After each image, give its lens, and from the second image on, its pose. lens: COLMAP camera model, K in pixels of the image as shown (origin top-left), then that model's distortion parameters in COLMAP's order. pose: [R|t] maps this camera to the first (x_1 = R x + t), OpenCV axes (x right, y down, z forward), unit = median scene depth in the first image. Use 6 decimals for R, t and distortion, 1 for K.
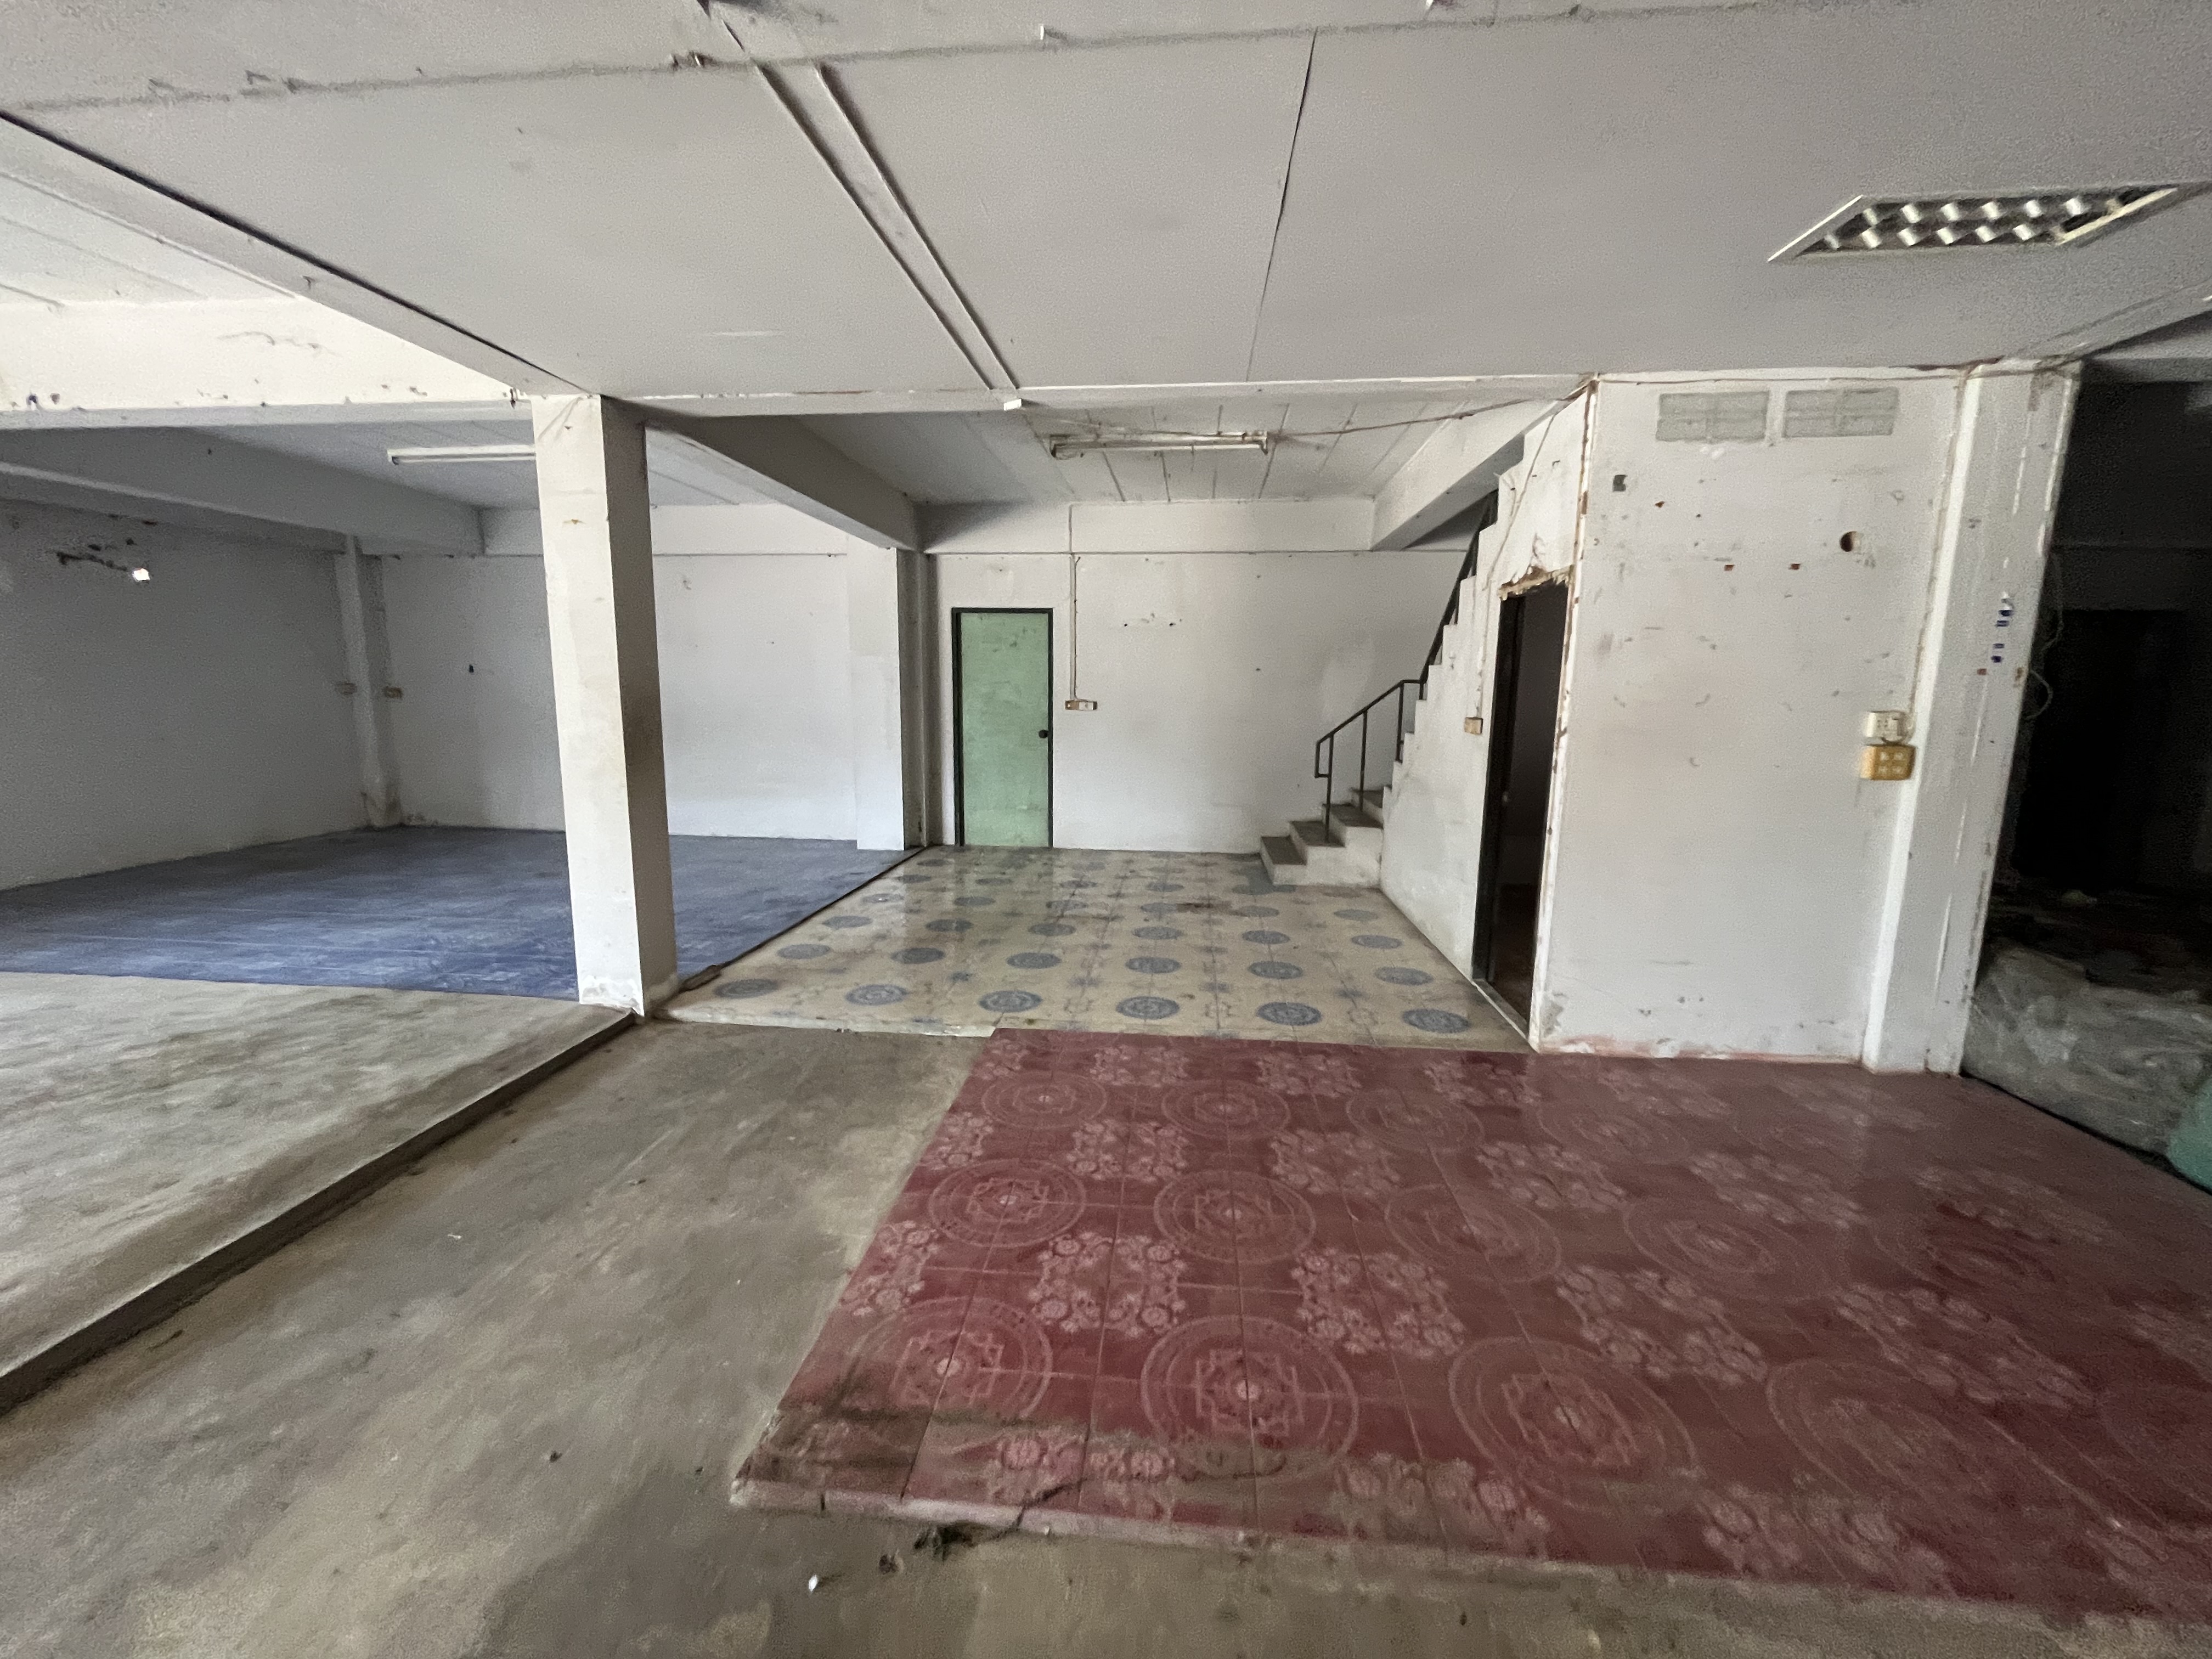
lens RADIAL K [[899.6, 0, 1106.0], [0, 899.6, 829.5], [0, 0, 1]] dist [-0.001621, 0.000010]
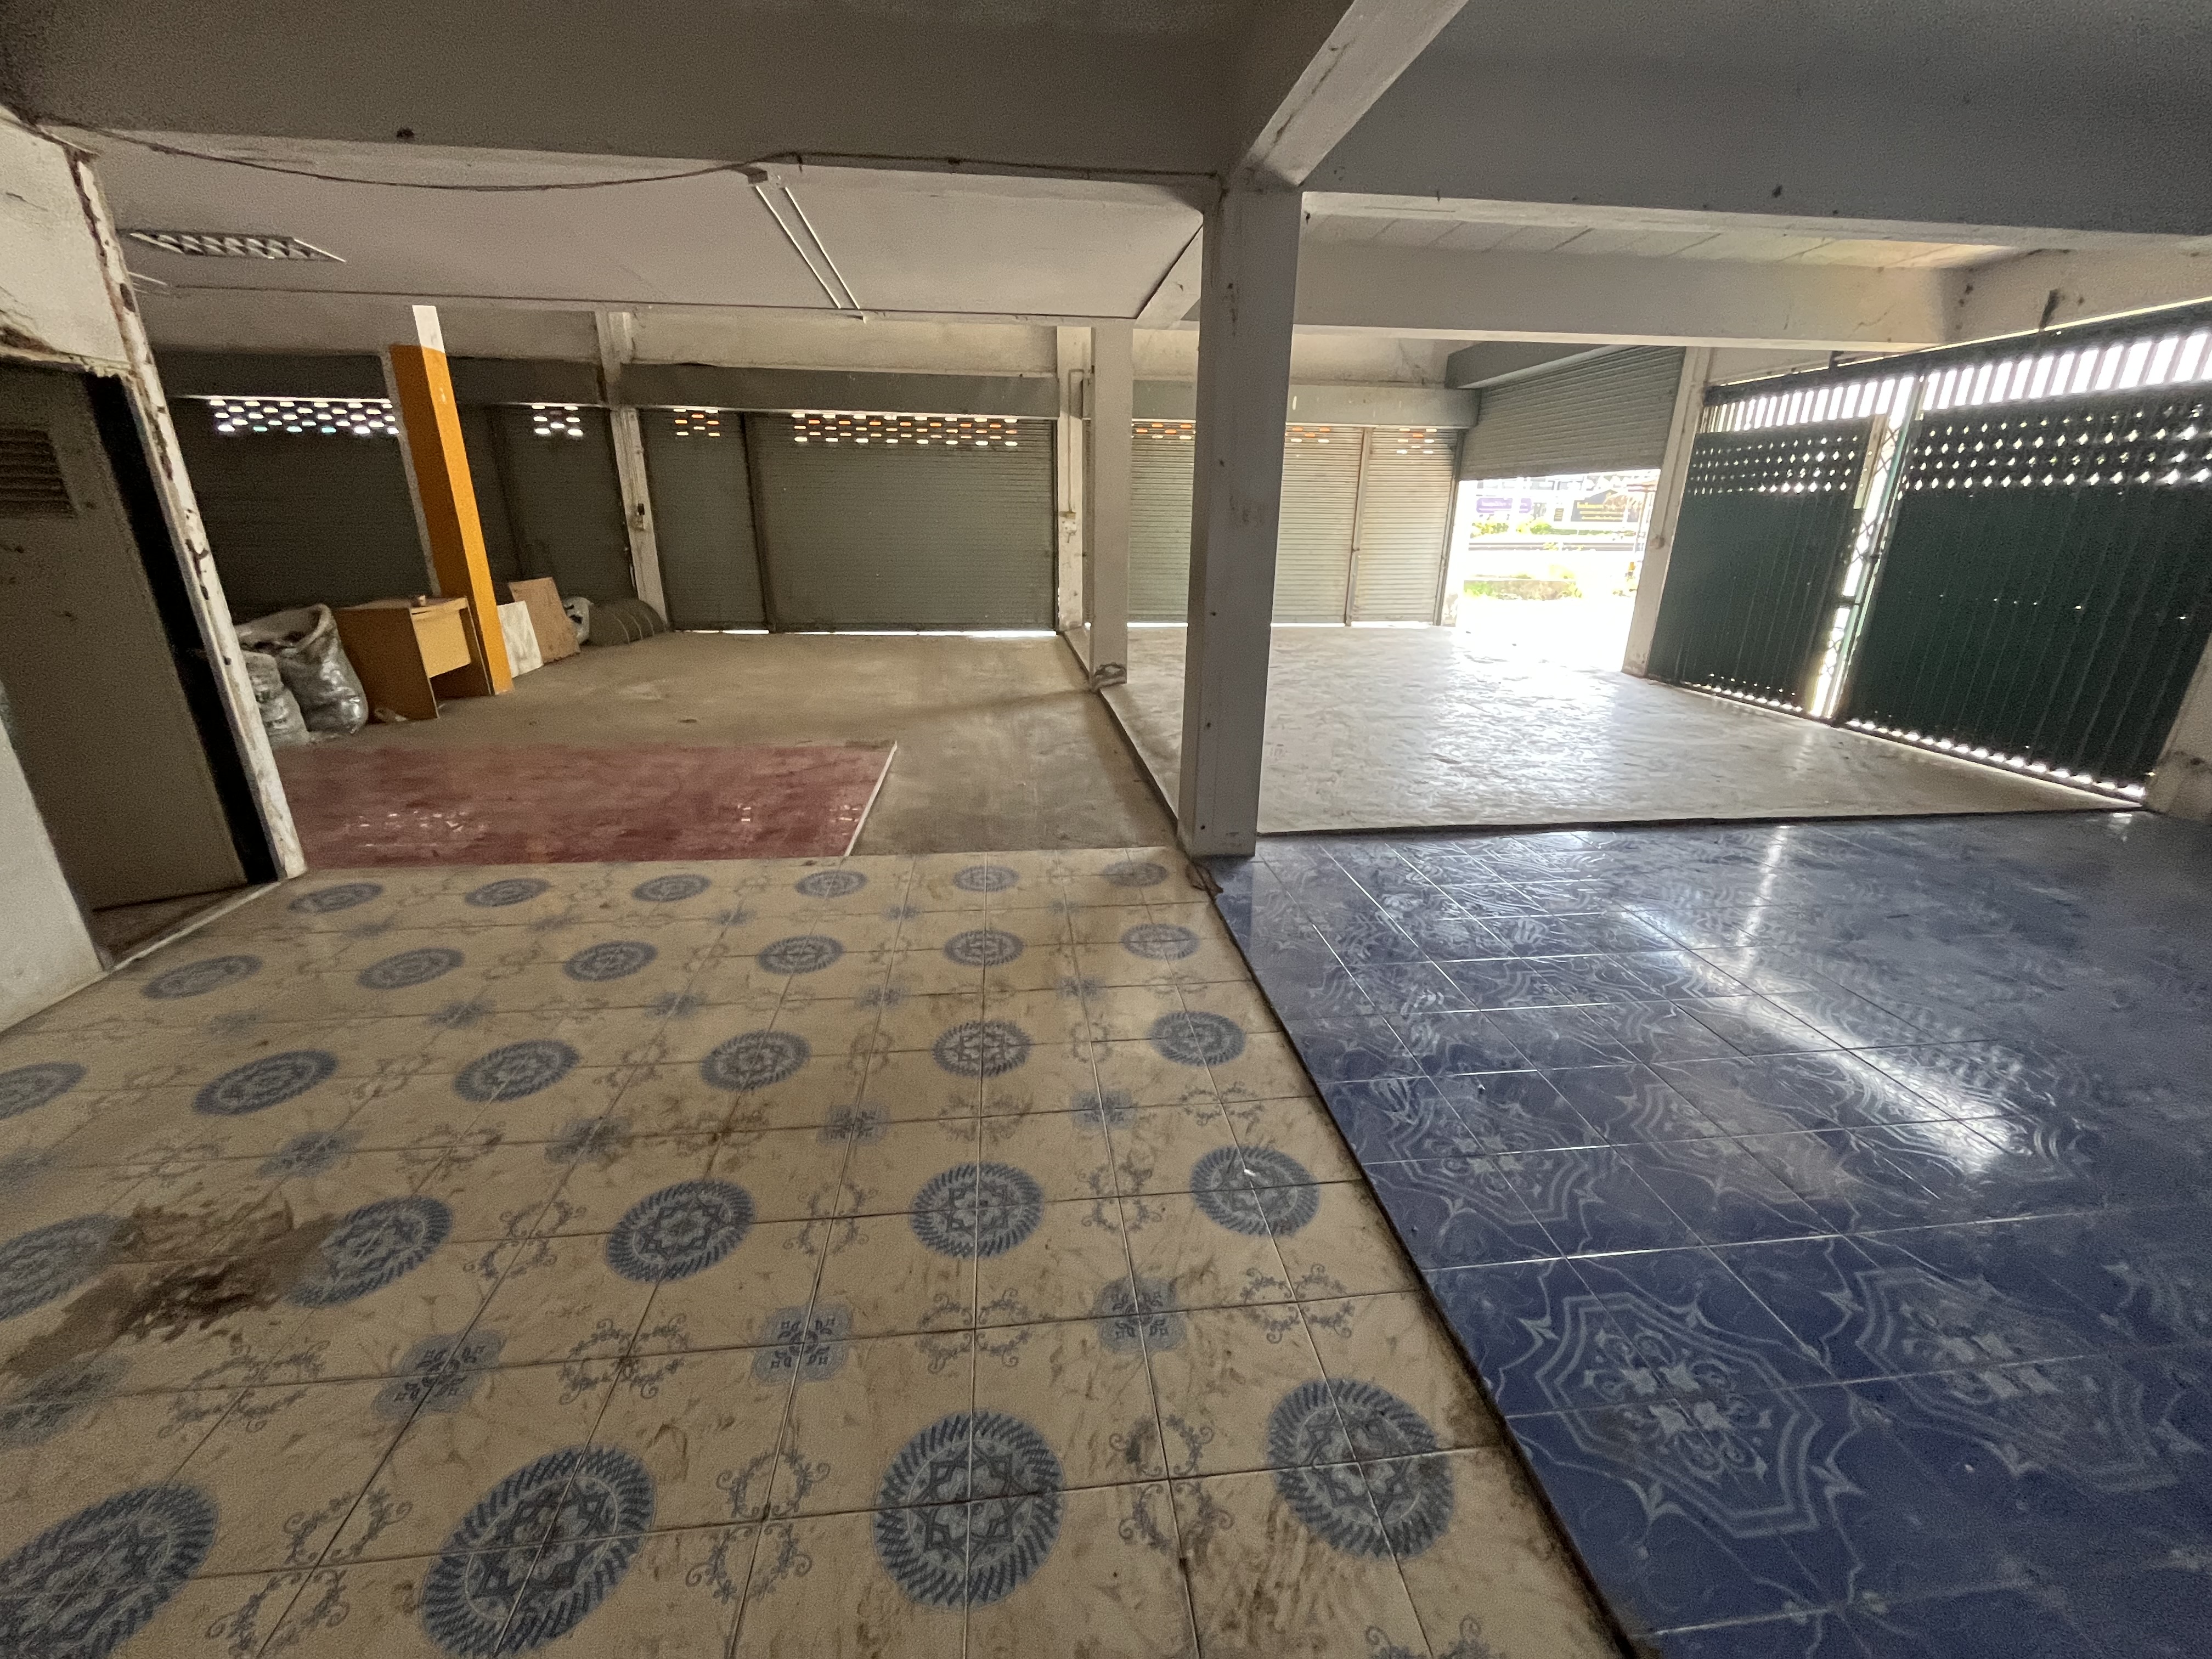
lens RADIAL K [[899.6, 0, 1106.0], [0, 899.6, 829.5], [0, 0, 1]] dist [-0.001621, 0.000010]
pose [[-0.977123, 0.046359, -0.207560, -0.205015], [-0.057326, 0.882419, 0.466959, -0.314820], [0.204802, 0.468175, -0.859574, 1.942288]]
